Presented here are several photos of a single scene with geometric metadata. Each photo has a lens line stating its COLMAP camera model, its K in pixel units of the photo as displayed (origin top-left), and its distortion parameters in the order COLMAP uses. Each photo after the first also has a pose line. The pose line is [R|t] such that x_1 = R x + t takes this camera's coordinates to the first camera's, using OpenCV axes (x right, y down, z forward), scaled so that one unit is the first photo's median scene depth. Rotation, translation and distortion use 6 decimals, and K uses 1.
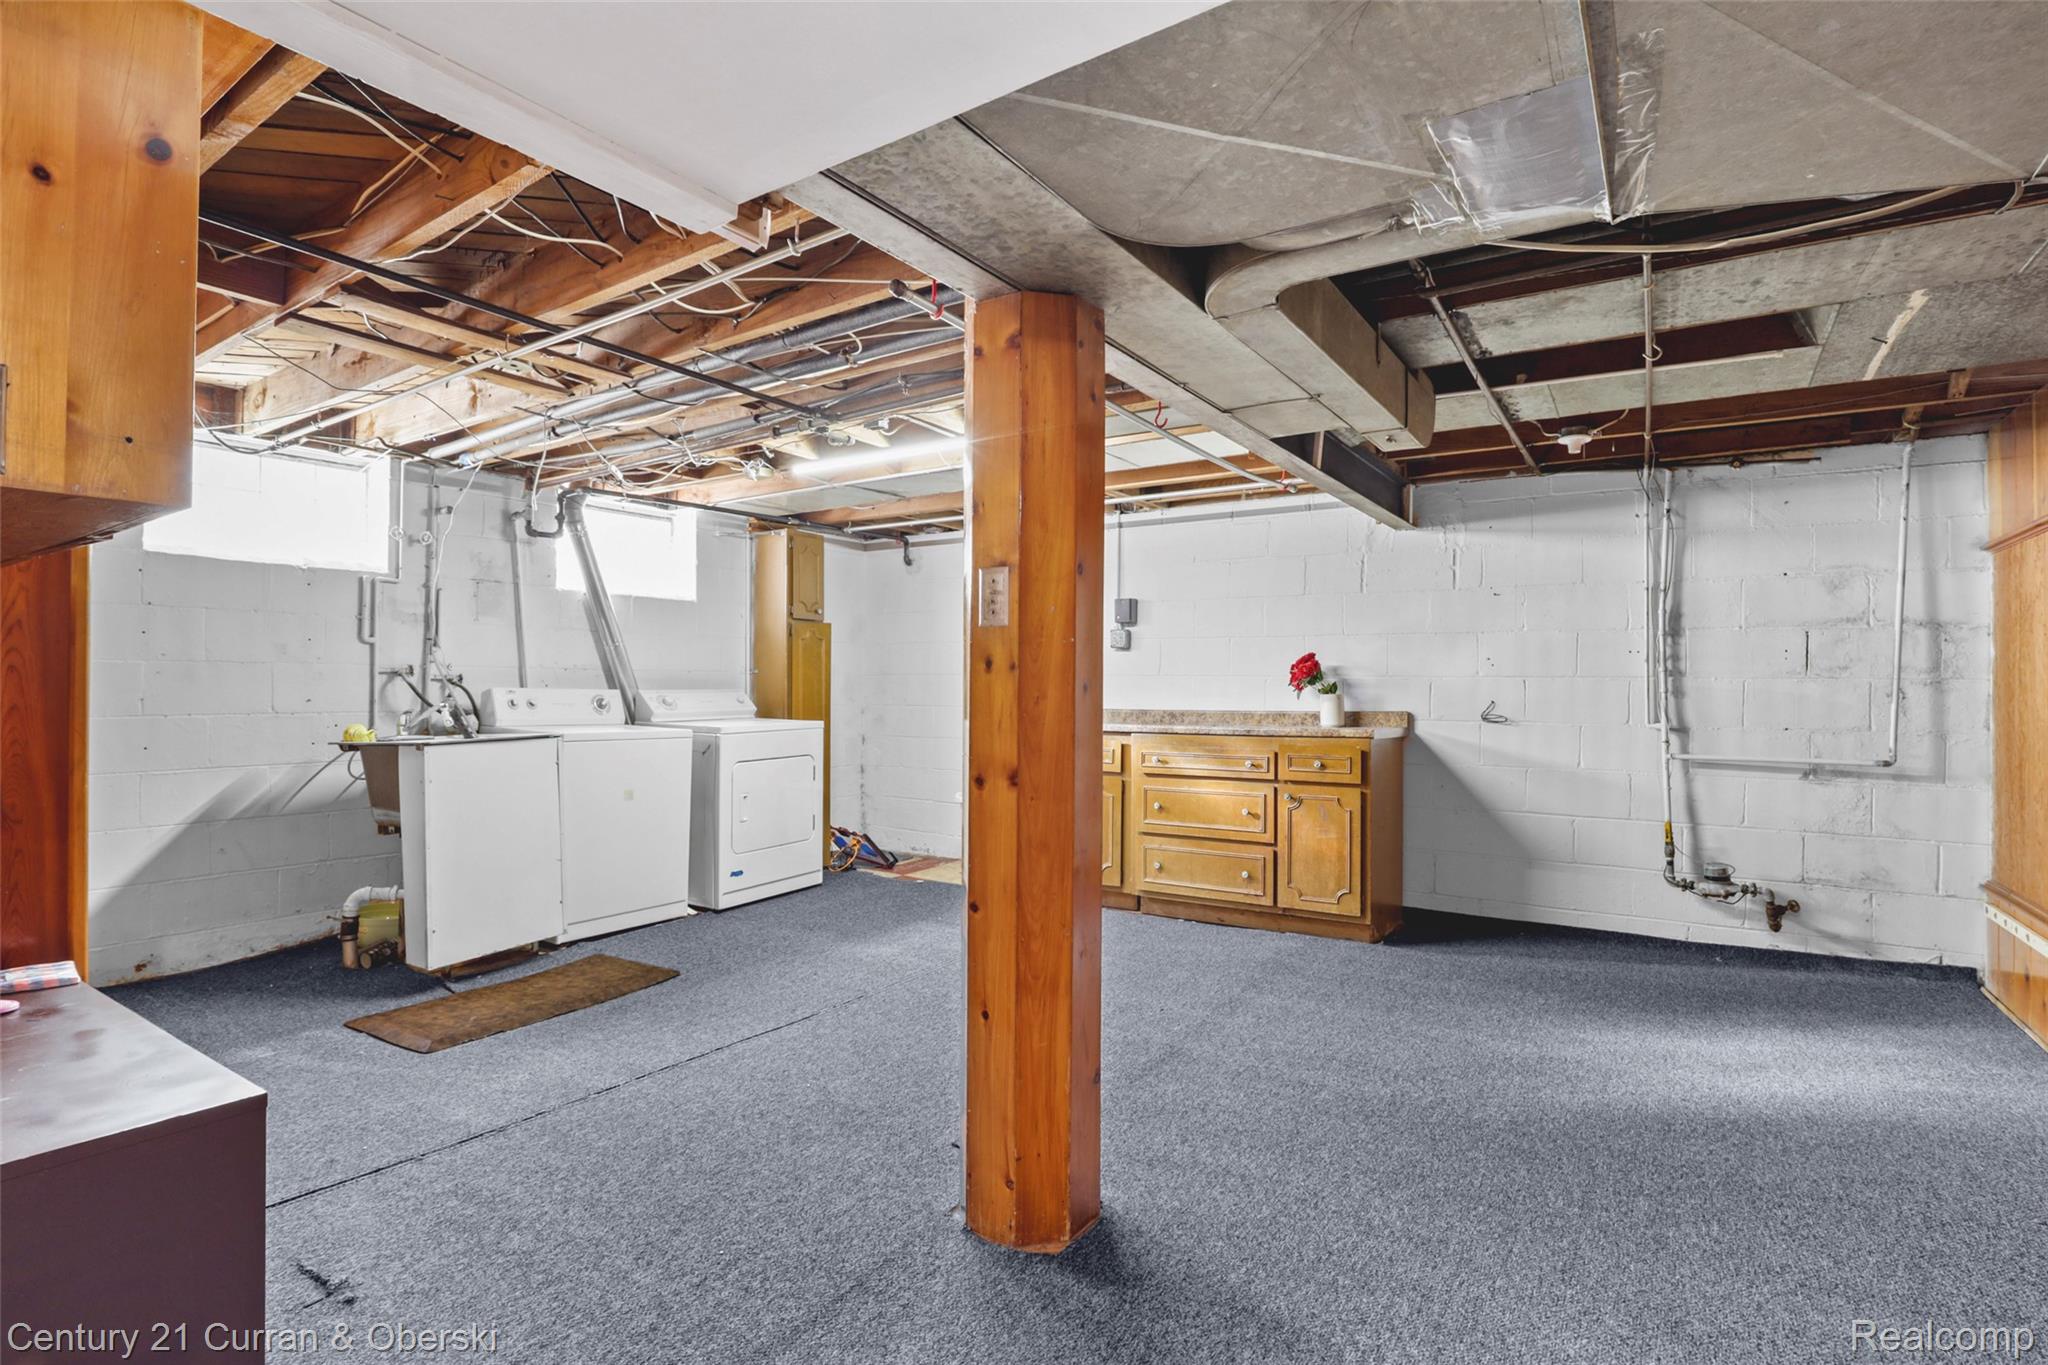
lens RADIAL K [[967.3, 0, 1027.5], [0, 967.3, 695.7], [0, 0, 1]] dist [-0.031193, 0.002534]
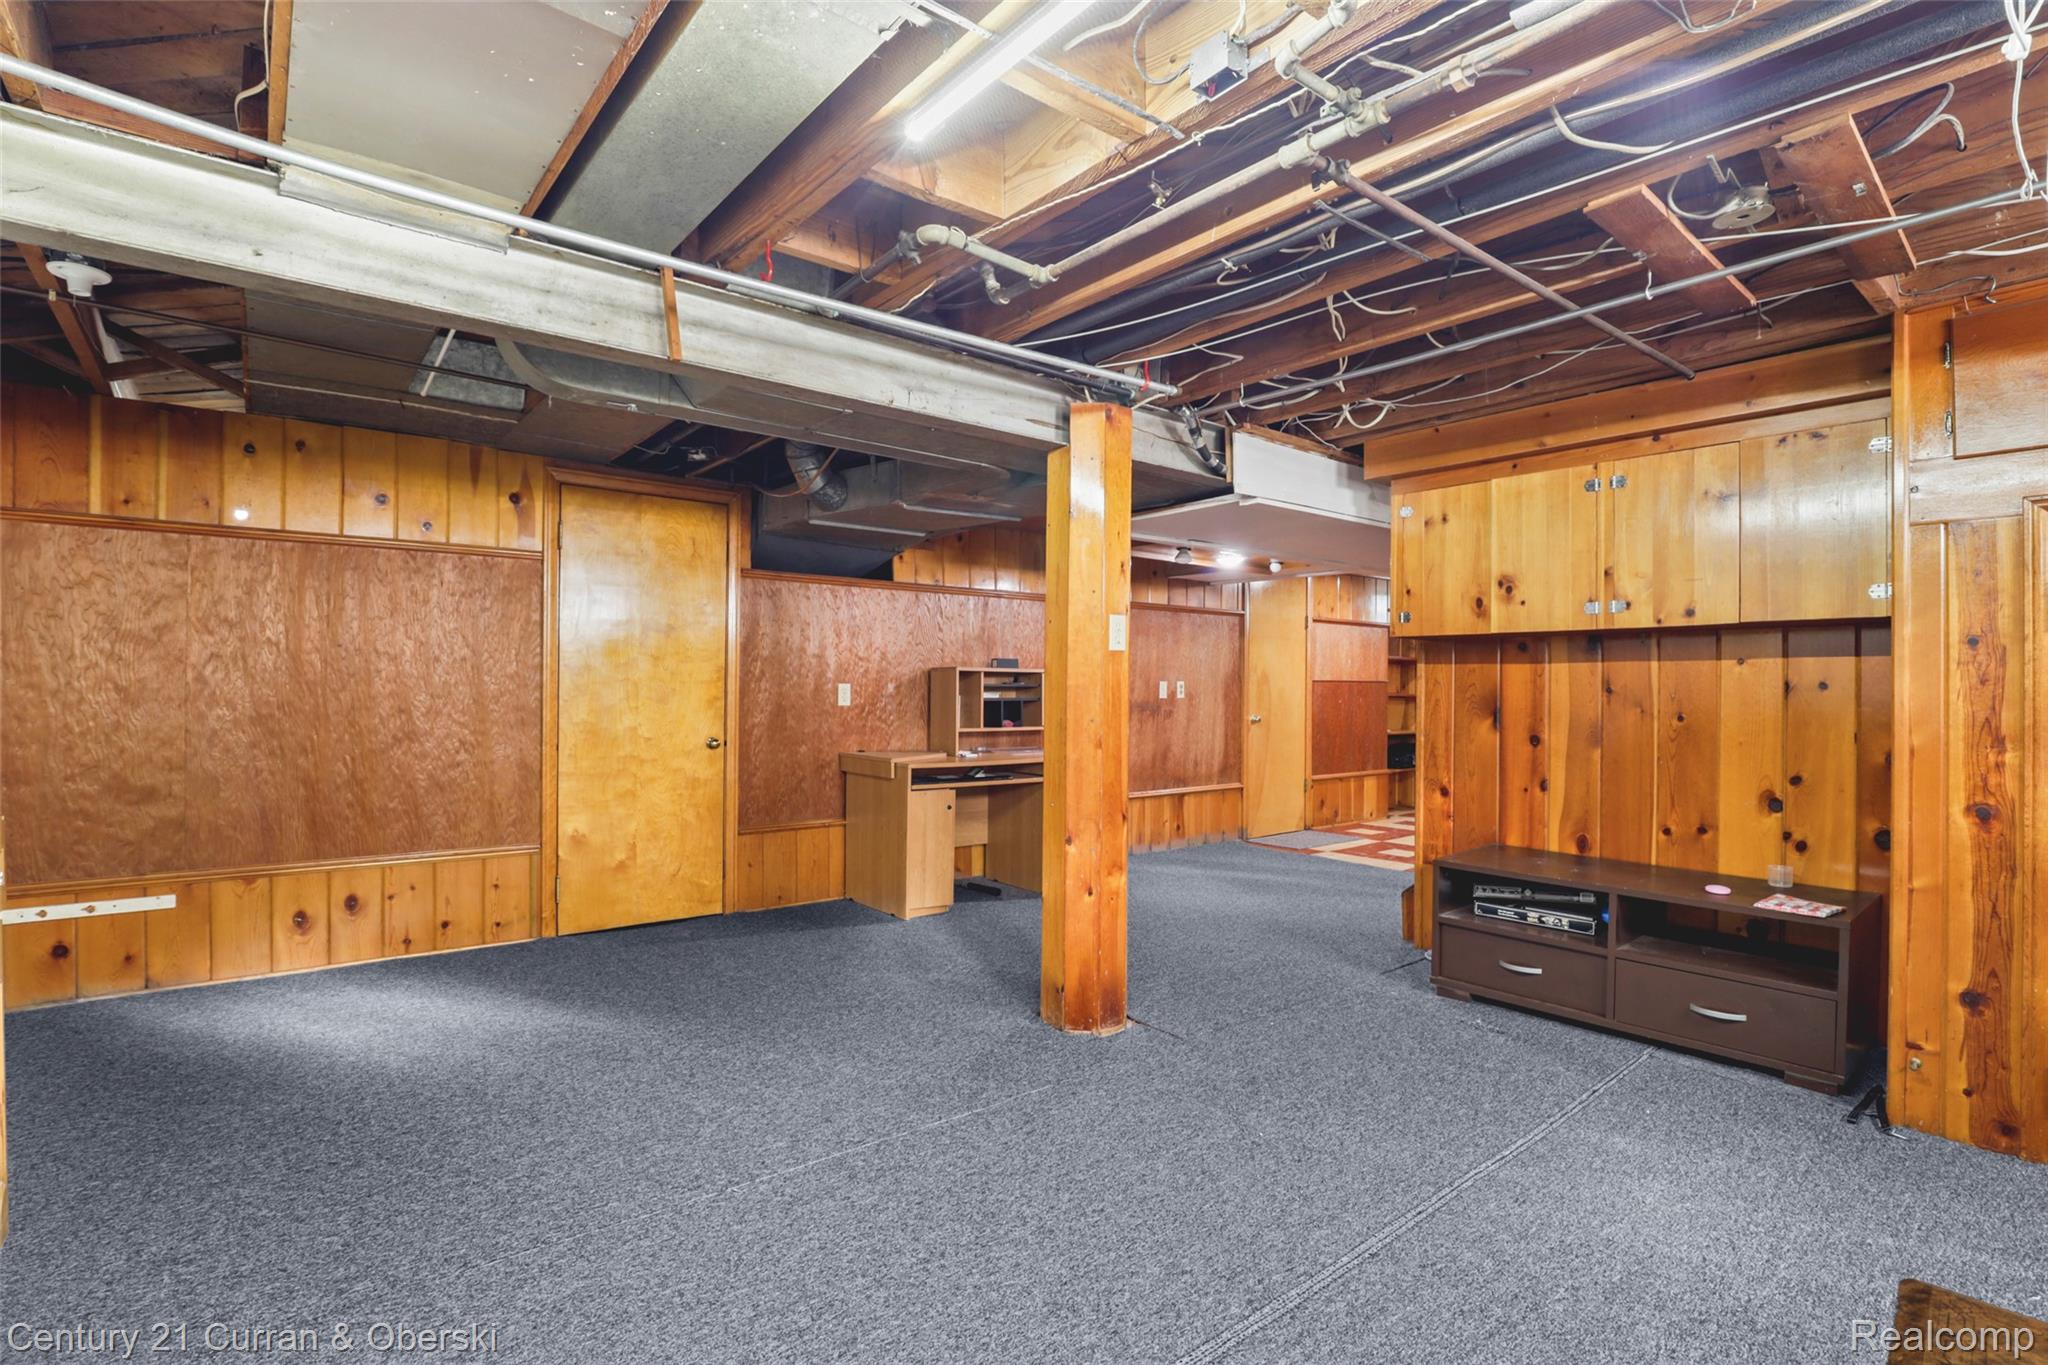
lens RADIAL K [[967.3, 0, 1020.9], [0, 967.3, 685.8], [0, 0, 1]] dist [-0.031193, 0.002534]
pose [[-0.954949, -0.013266, 0.296474, -0.239364], [-0.012077, 0.999910, 0.005840, -0.012111], [-0.296524, 0.001997, -0.955023, 1.681157]]
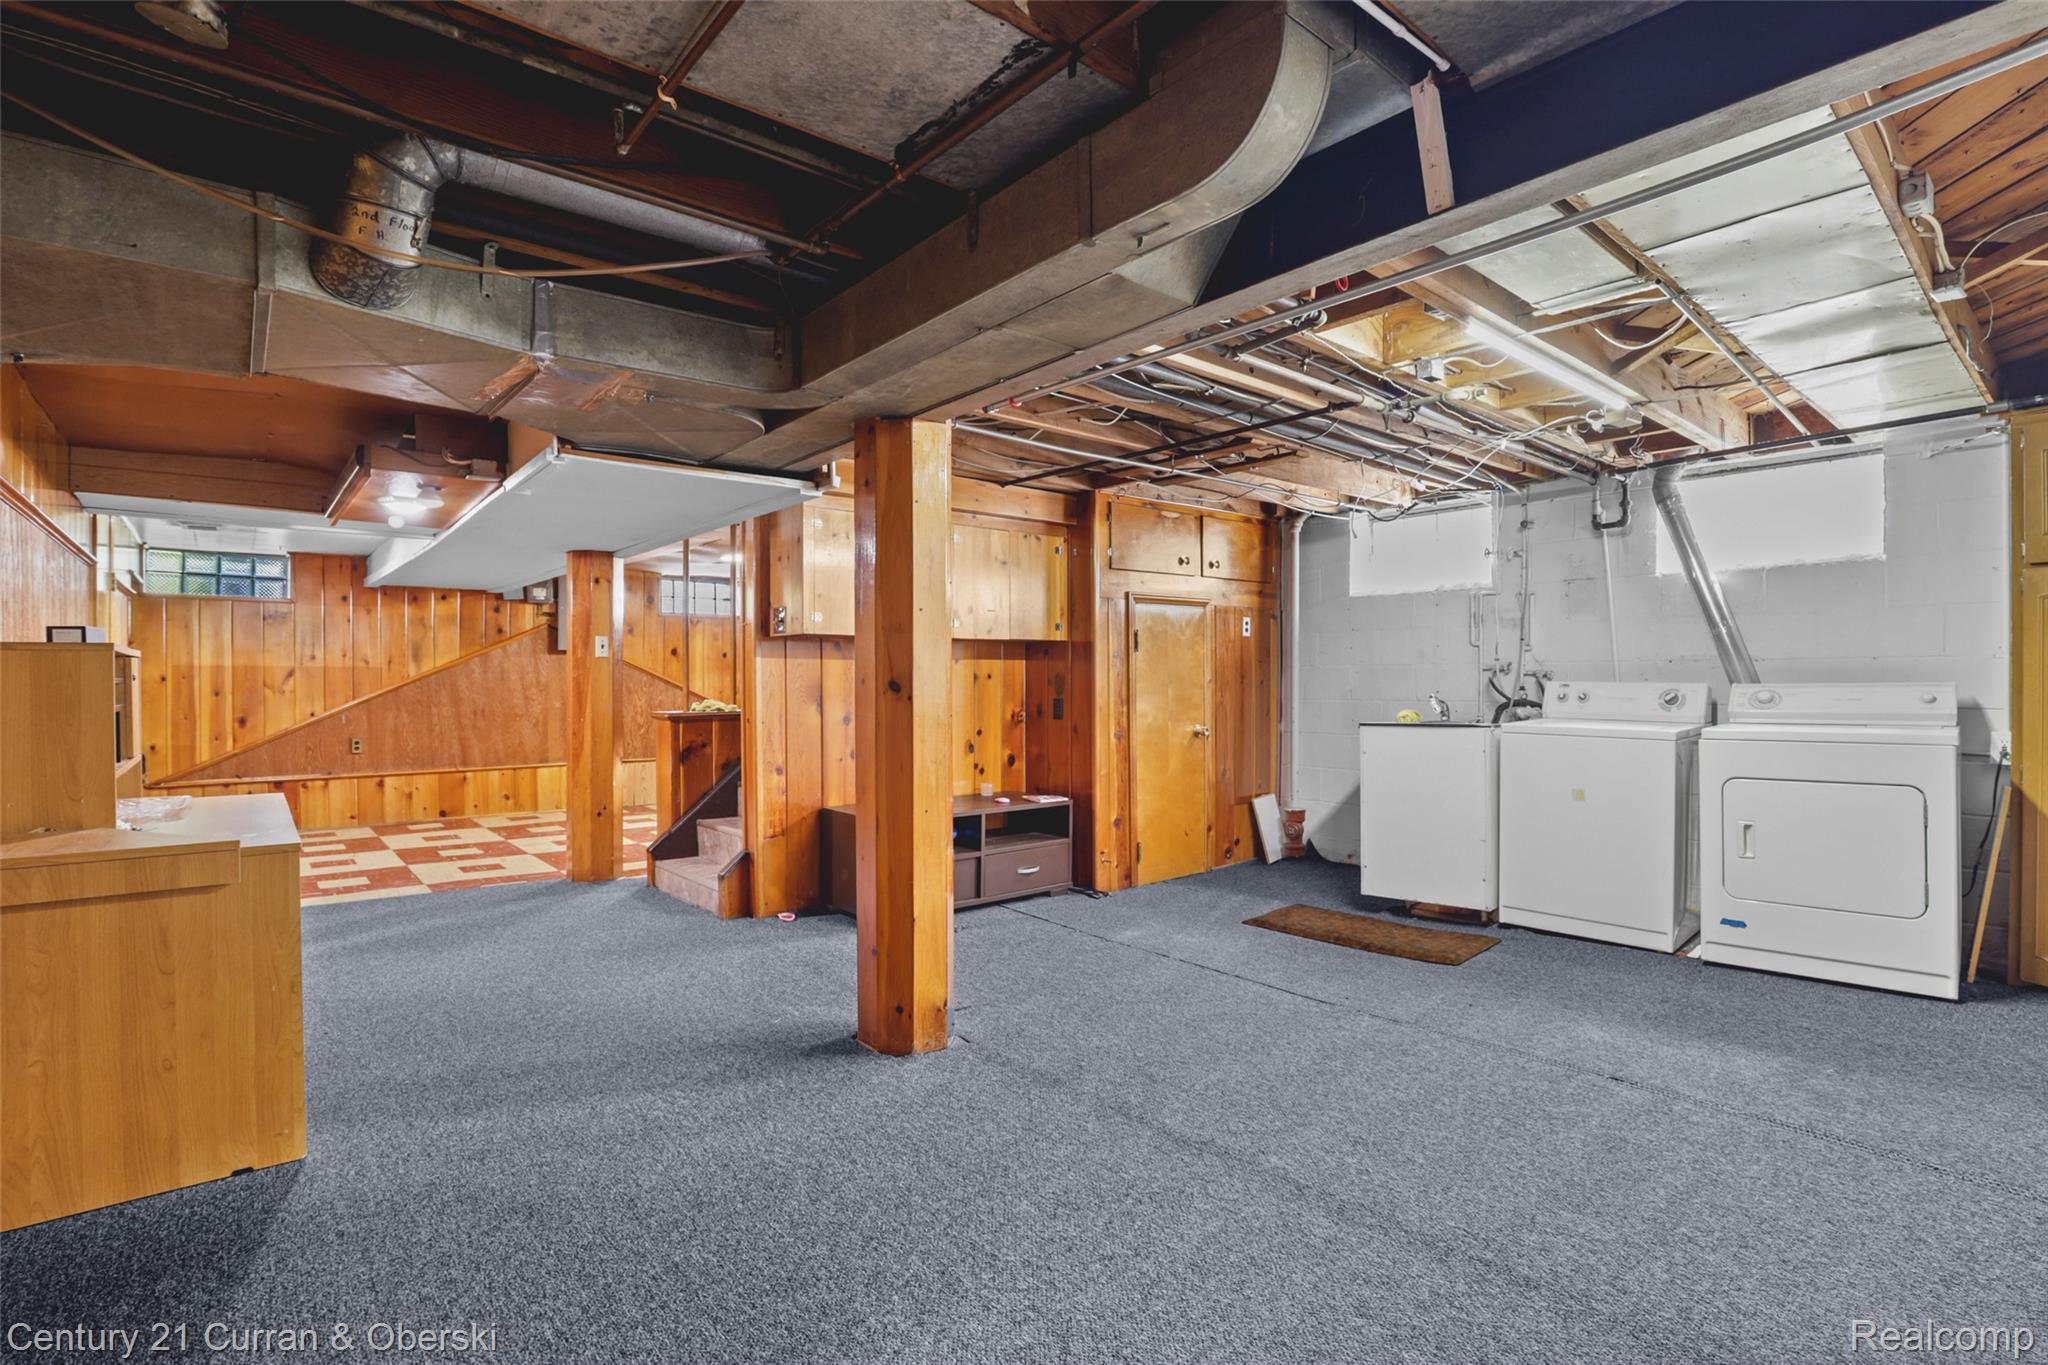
lens RADIAL K [[967.3, 0, 1023.9], [0, 967.3, 678.2], [0, 0, 1]] dist [-0.031193, 0.002534]
pose [[-0.276300, -0.007399, -0.961043, 0.903563], [-0.005280, 0.999967, -0.006180, -0.003091], [0.961057, 0.003367, -0.276330, 1.039375]]
